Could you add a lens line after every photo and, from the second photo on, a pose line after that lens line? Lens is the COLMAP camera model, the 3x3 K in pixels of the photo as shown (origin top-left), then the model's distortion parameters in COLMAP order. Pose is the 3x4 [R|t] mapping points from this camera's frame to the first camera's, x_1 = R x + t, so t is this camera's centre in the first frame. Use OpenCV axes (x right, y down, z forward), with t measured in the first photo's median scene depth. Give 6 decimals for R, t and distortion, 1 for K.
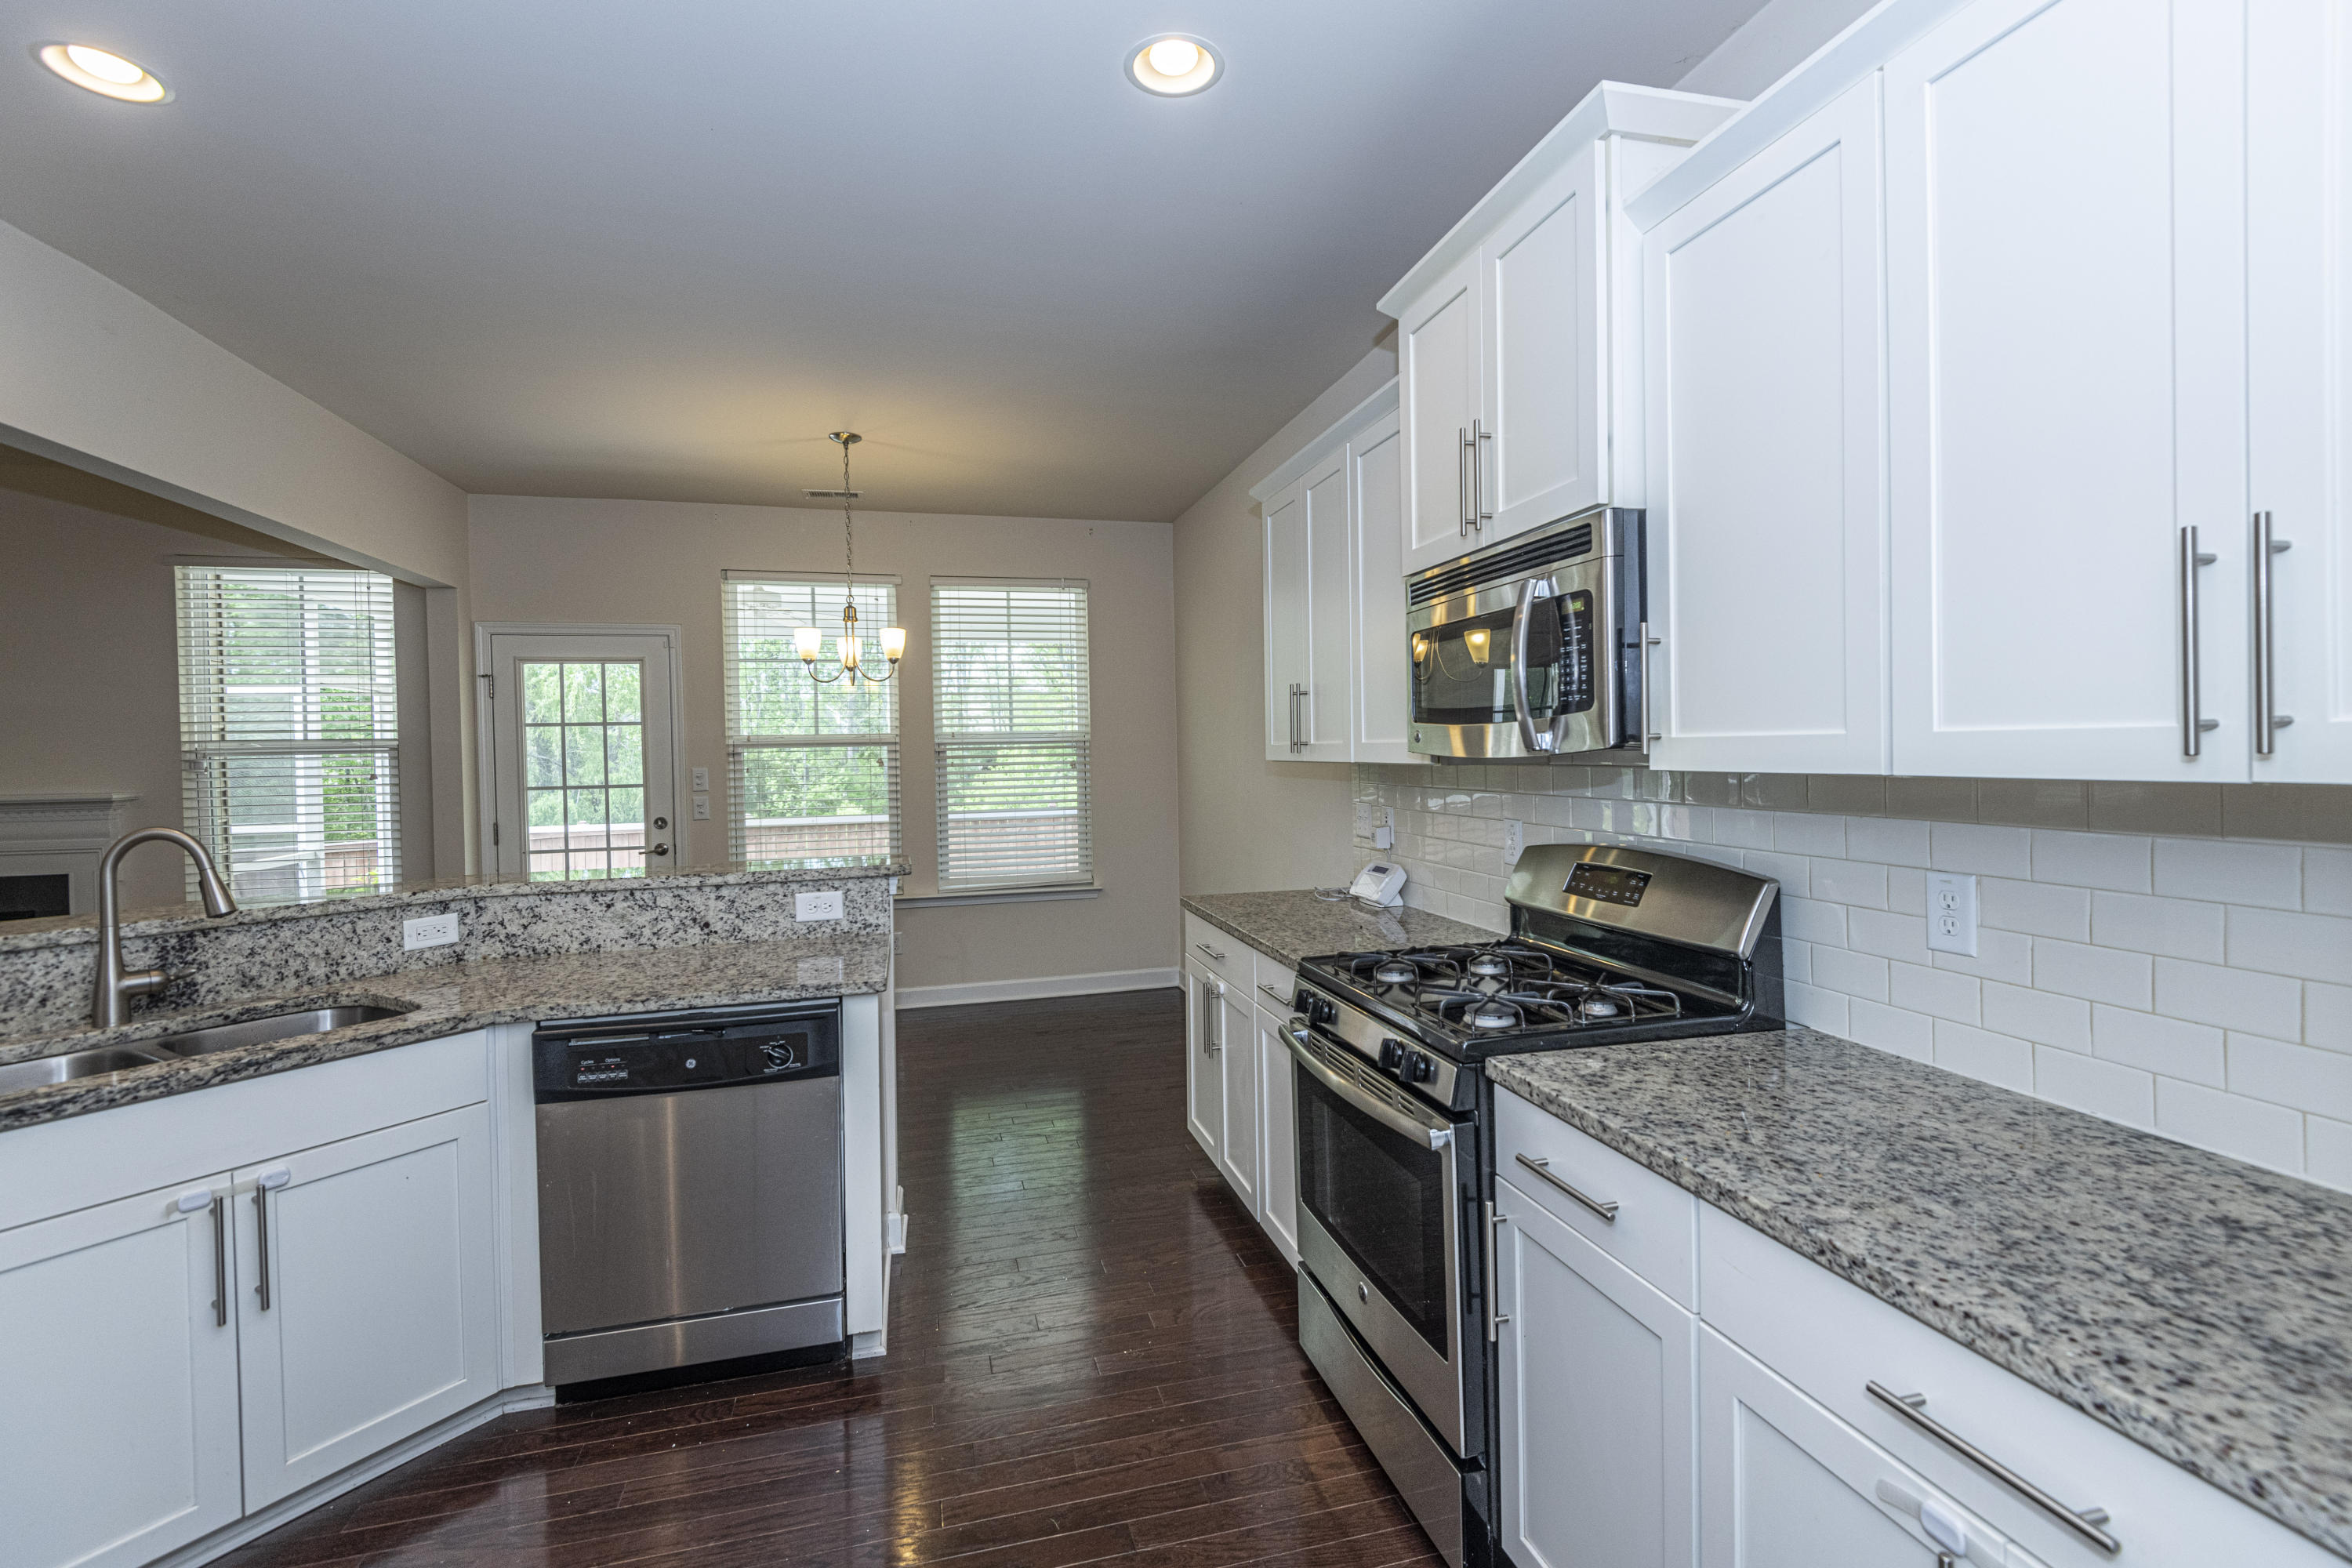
lens RADIAL K [[1060.8, 0, 1178.8], [0, 1060.8, 763.1], [0, 0, 1]] dist [0.029095, -0.017495]
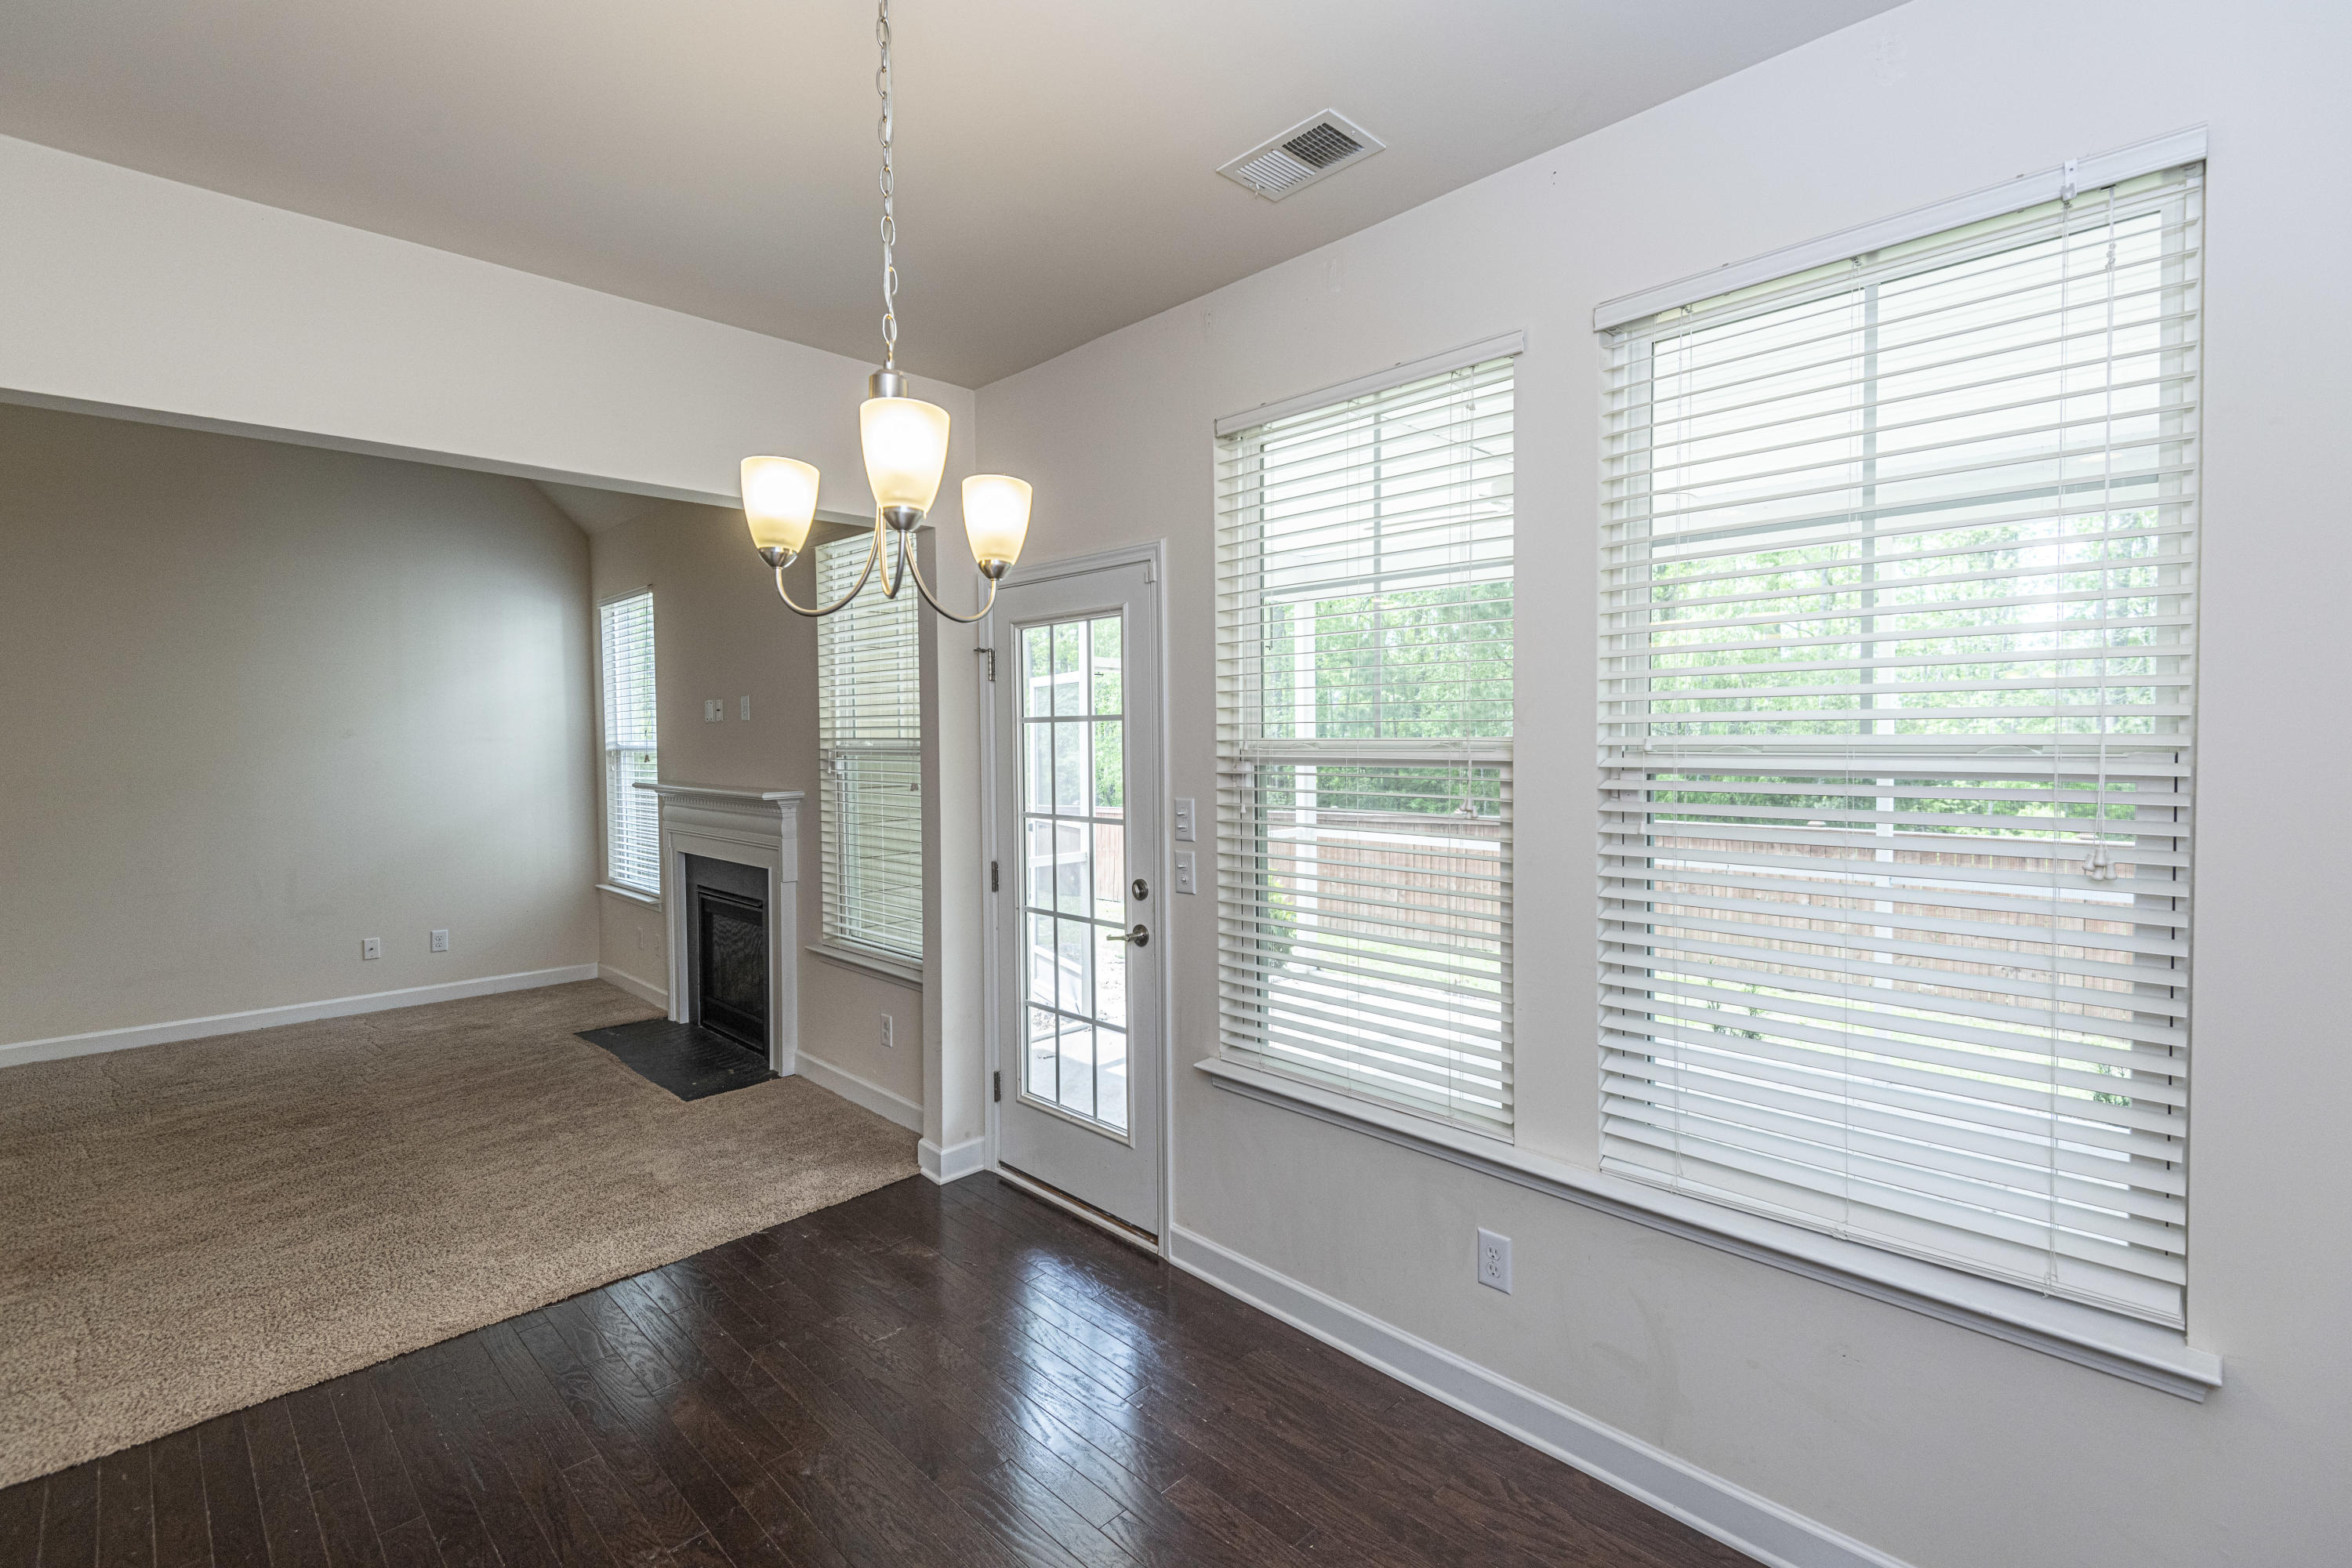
lens RADIAL K [[1060.8, 0, 1178.8], [0, 1060.8, 763.1], [0, 0, 1]] dist [0.029095, -0.017495]
pose [[0.500191, 0.041140, -0.864937, 0.035999], [-0.015467, 0.999136, 0.038578, -0.071542], [0.865777, -0.005918, 0.500395, 1.502325]]
